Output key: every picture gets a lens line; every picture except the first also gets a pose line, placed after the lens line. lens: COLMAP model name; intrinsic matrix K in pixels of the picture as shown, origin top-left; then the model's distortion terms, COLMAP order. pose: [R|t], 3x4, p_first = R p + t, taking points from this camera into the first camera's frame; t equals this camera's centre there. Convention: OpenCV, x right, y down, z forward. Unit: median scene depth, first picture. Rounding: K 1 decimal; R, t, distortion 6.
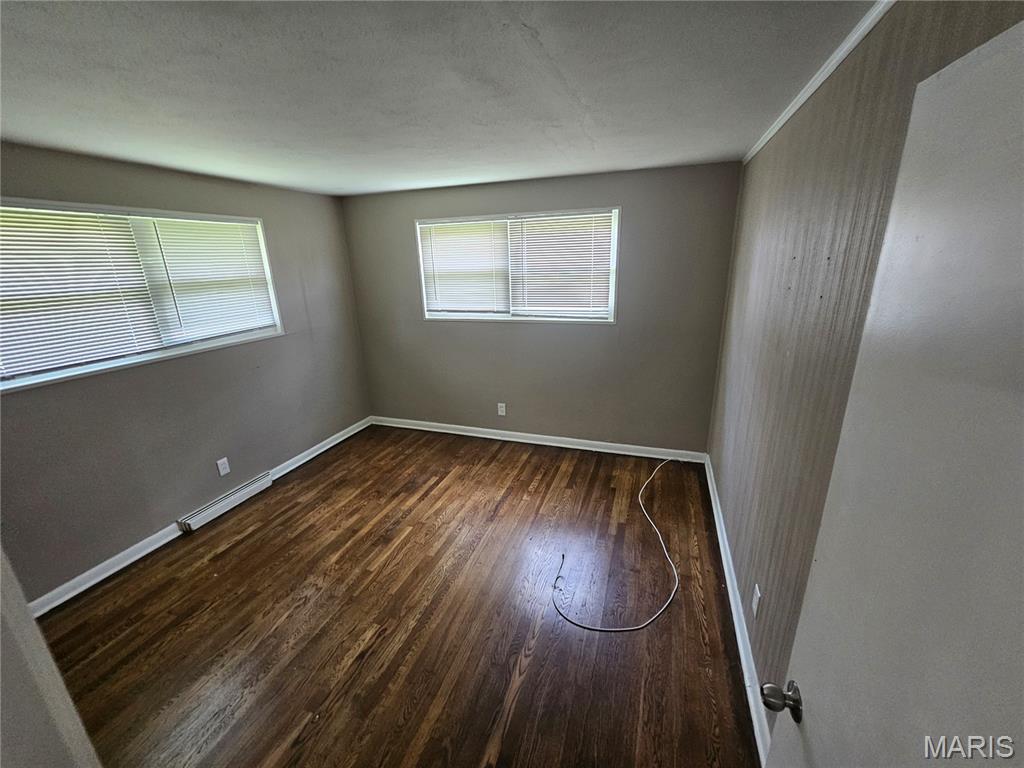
lens RADIAL K [[413.5, 0, 506.8], [0, 413.5, 388.3], [0, 0, 1]] dist [-0.007031, 0.000414]
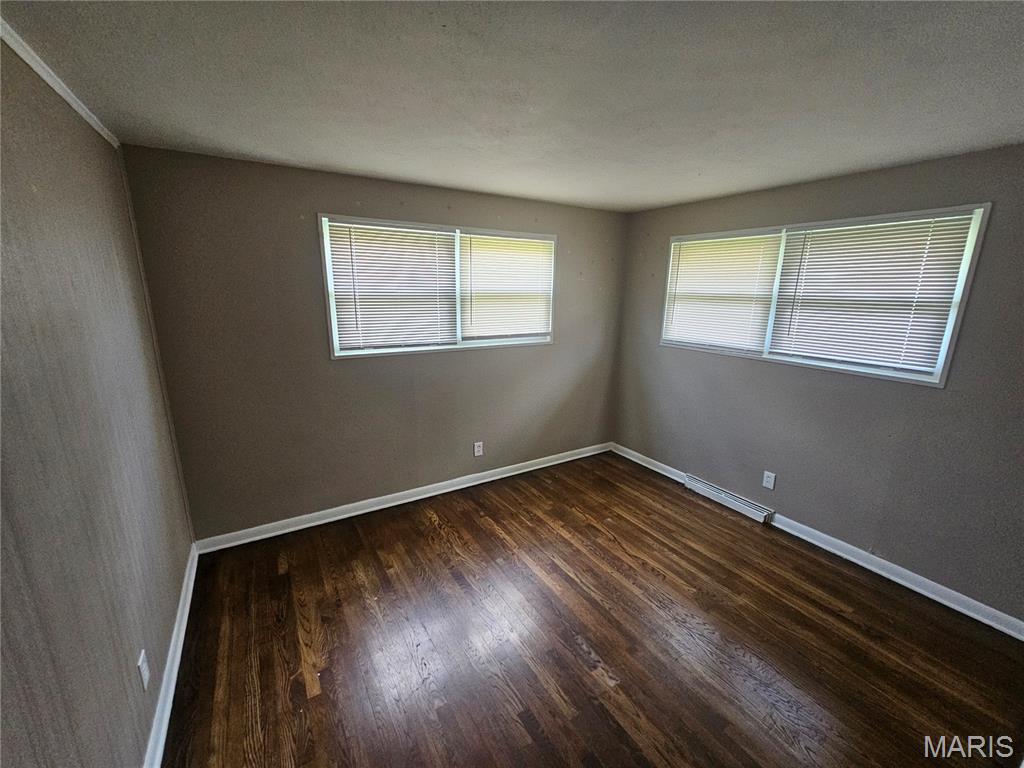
lens RADIAL K [[418.7, 0, 510.2], [0, 418.7, 388.9], [0, 0, 1]] dist [-0.009499, 0.000022]
pose [[0.769137, 0.200987, -0.606657, 0.085515], [-0.231705, 0.972372, 0.028387, -0.038197], [0.595601, 0.118731, 0.794457, 0.117310]]
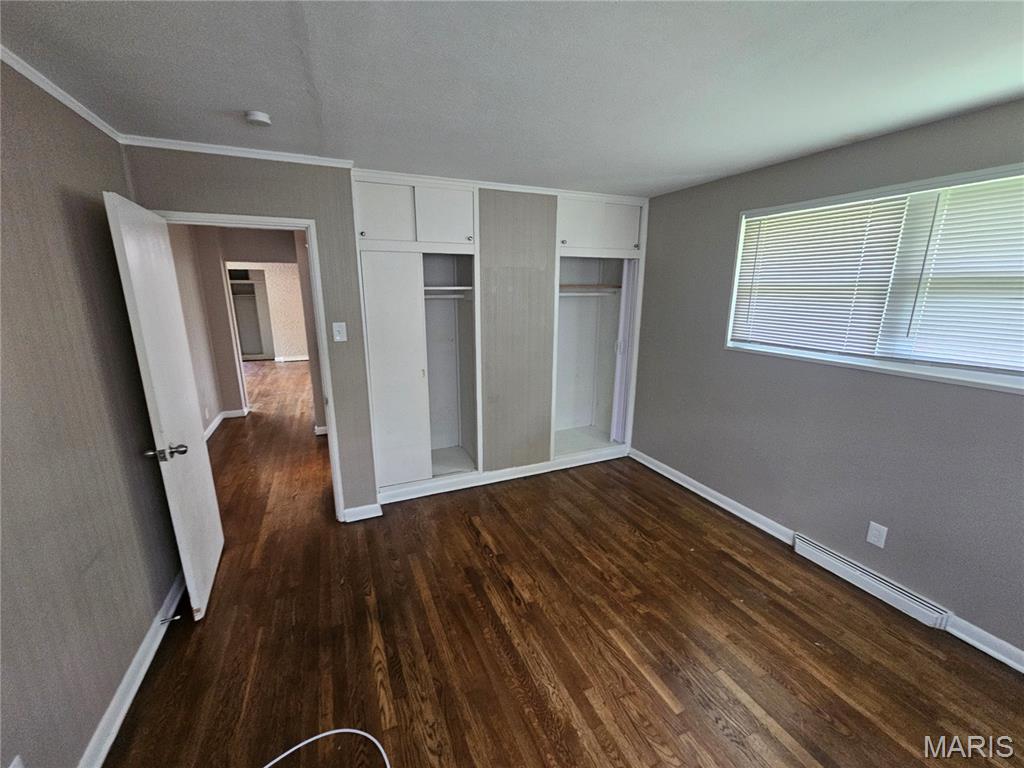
lens RADIAL K [[418.7, 0, 510.2], [0, 418.7, 388.9], [0, 0, 1]] dist [-0.009499, 0.000022]
pose [[-0.728431, 0.185644, -0.659488, 0.267601], [-0.186770, 0.872323, 0.451851, -0.307431], [0.659170, 0.452315, -0.600755, 1.155445]]
